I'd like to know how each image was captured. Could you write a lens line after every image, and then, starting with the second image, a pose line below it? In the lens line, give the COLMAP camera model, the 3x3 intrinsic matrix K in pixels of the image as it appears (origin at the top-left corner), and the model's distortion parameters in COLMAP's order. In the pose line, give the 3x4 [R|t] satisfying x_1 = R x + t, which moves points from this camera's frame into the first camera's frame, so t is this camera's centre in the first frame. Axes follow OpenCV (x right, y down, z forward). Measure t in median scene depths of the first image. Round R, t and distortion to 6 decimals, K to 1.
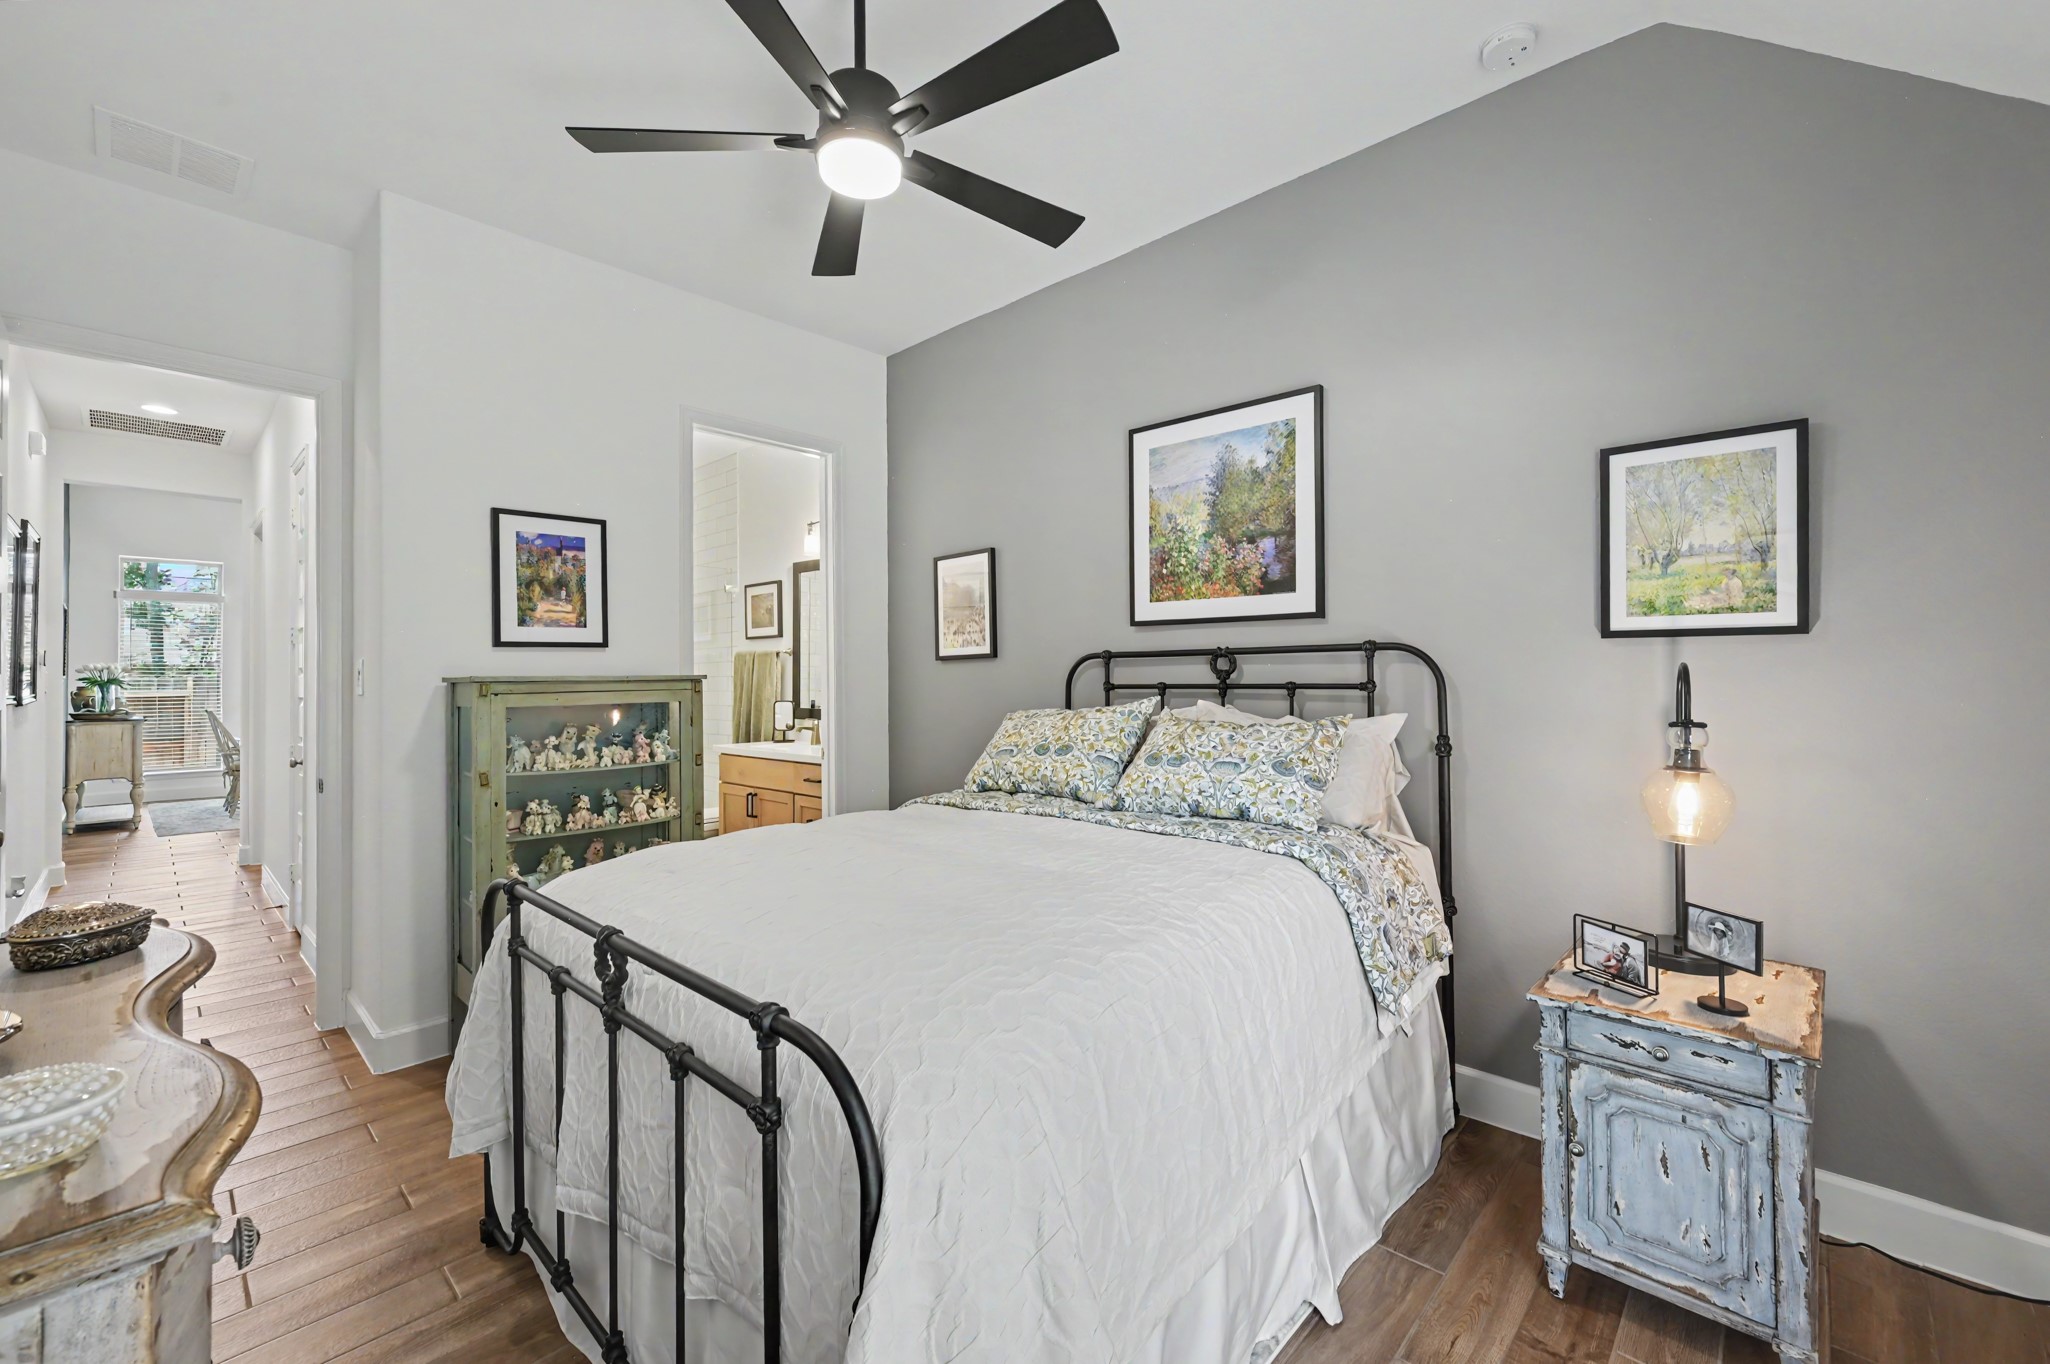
lens RADIAL K [[828.6, 0, 1053.1], [0, 828.6, 675.4], [0, 0, 1]] dist [-0.000770, 0.000160]
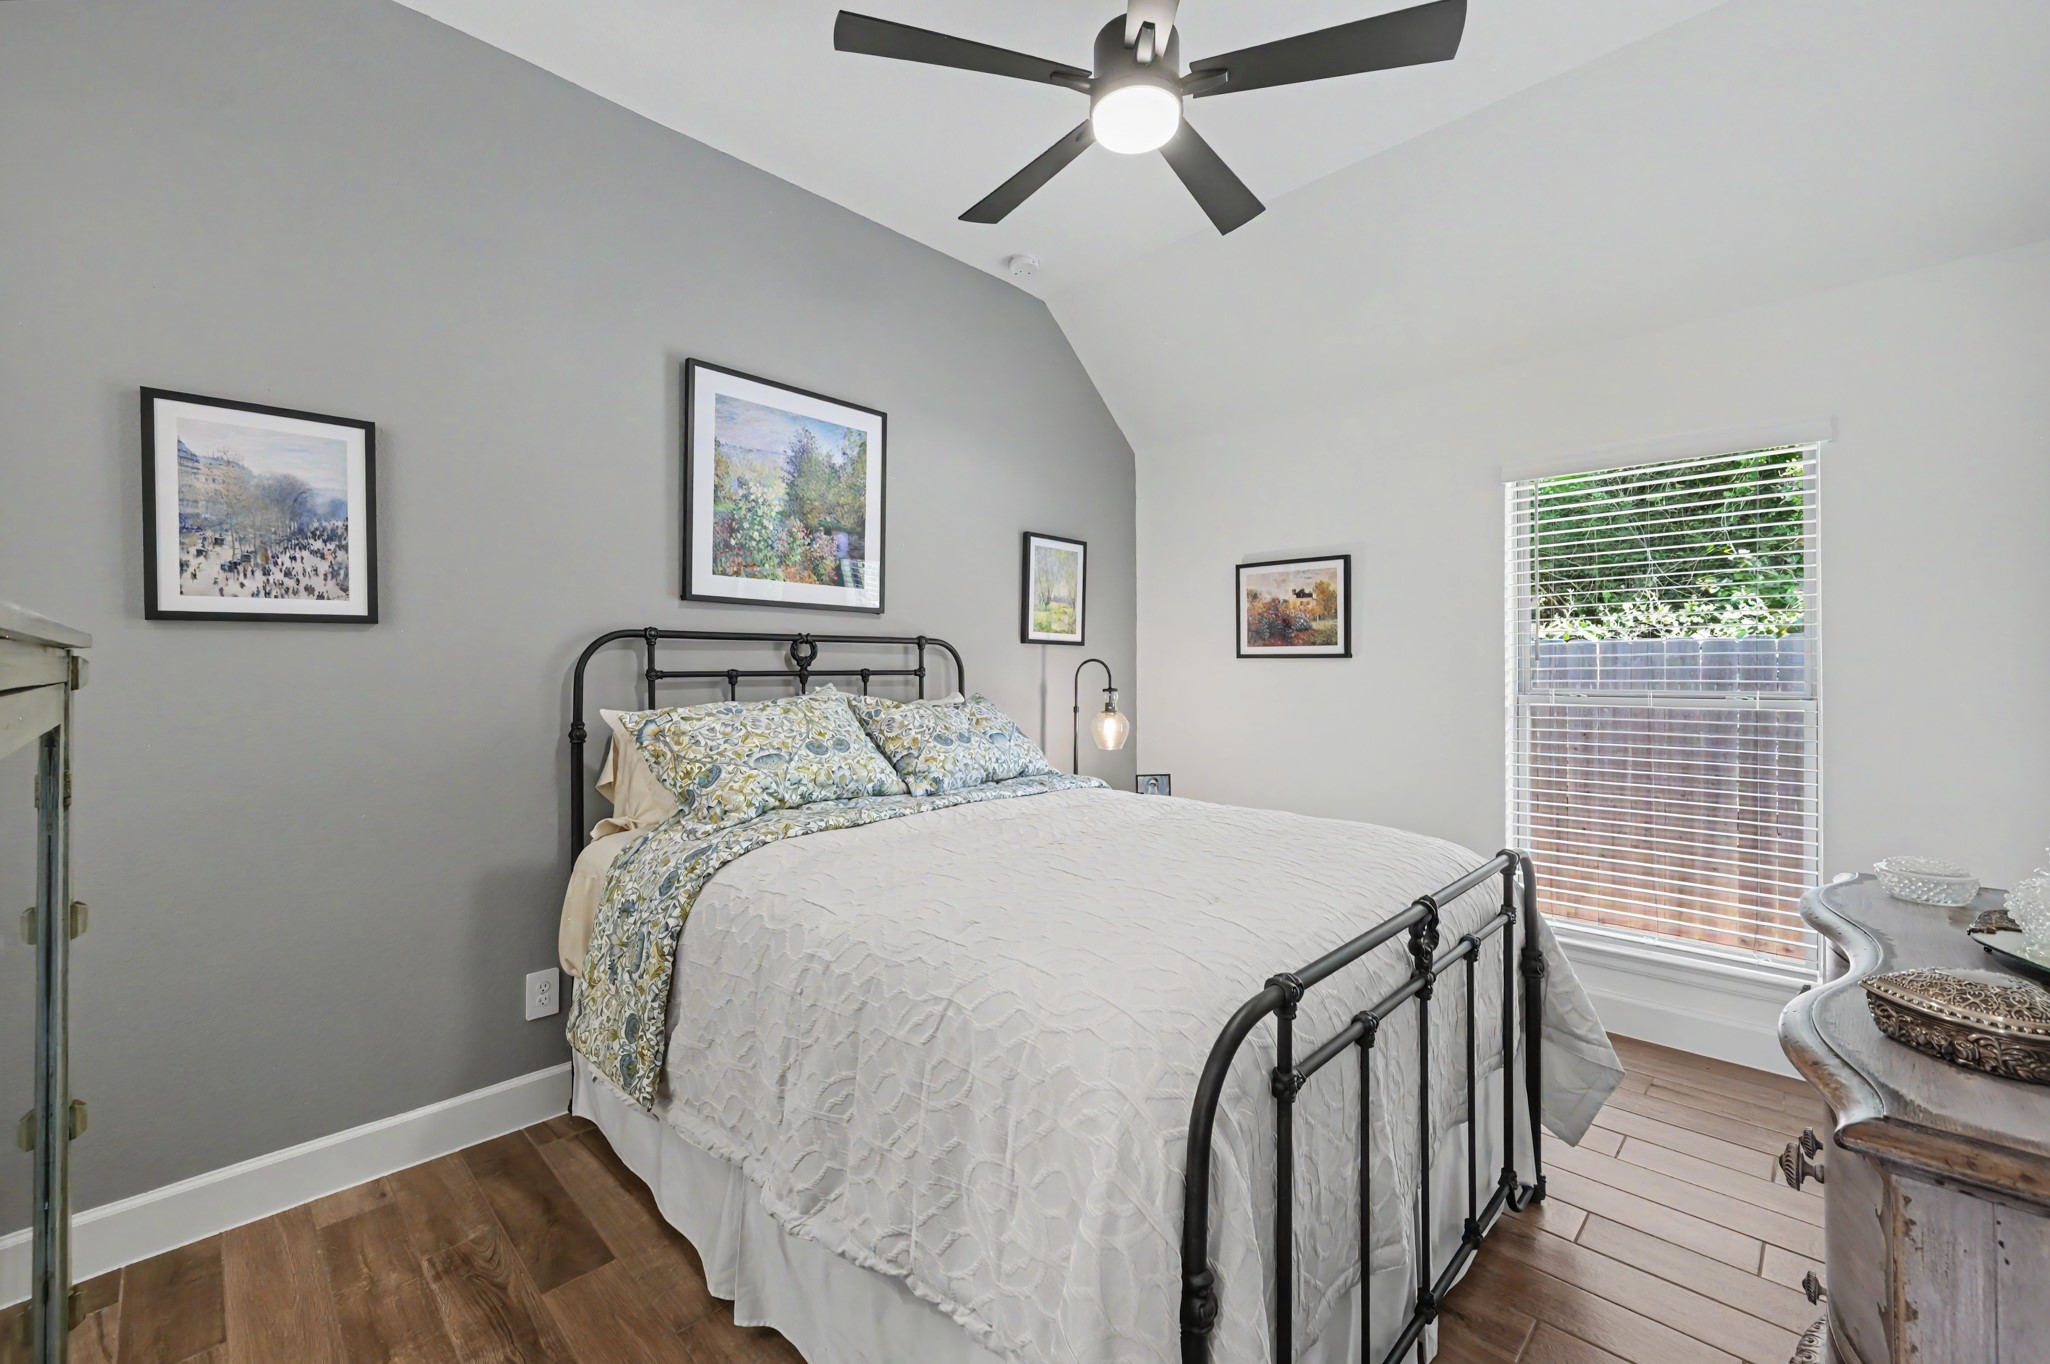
lens RADIAL K [[828.6, 0, 1053.1], [0, 828.6, 675.4], [0, 0, 1]] dist [-0.000770, 0.000160]
pose [[0.022367, -0.004049, 0.999742, -0.775726], [-0.005159, 0.999978, 0.004166, 0.010092], [-0.999737, -0.005251, 0.022346, 0.683800]]
